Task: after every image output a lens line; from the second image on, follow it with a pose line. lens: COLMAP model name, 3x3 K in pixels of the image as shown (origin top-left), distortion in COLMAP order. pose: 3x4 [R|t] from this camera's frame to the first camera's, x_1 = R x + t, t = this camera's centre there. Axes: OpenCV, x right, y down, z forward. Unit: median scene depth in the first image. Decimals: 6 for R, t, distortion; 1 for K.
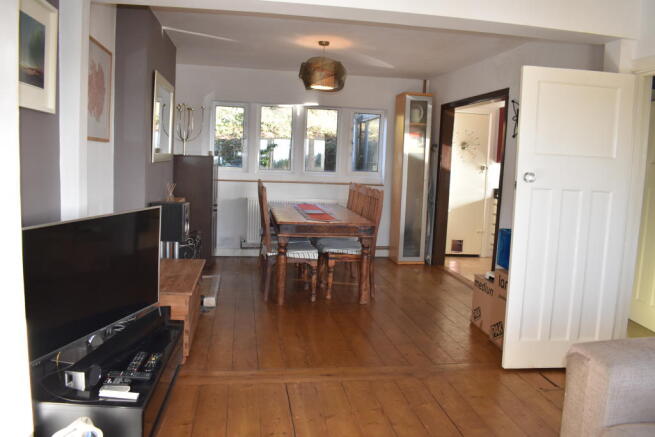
lens RADIAL K [[508.2, 0, 327.5], [0, 508.2, 218.5], [0, 0, 1]] dist [-0.076725, -0.001591]
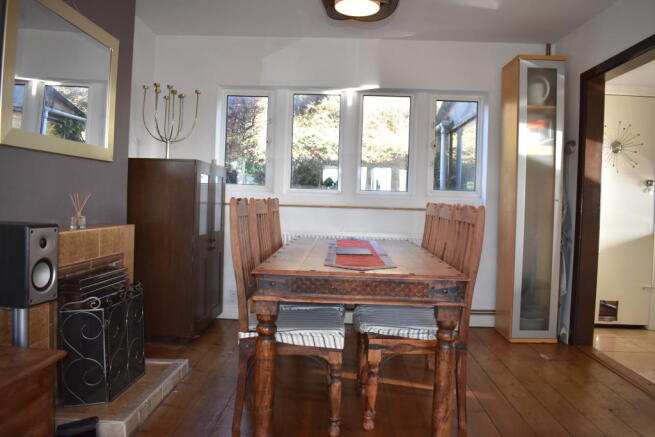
lens RADIAL K [[508.2, 0, 327.5], [0, 508.2, 218.5], [0, 0, 1]] dist [-0.076725, -0.001591]
pose [[0.981733, -0.002993, -0.190239, 0.041631], [-0.013600, 0.996215, -0.085858, -0.000638], [0.189776, 0.086877, 0.977976, 0.383188]]
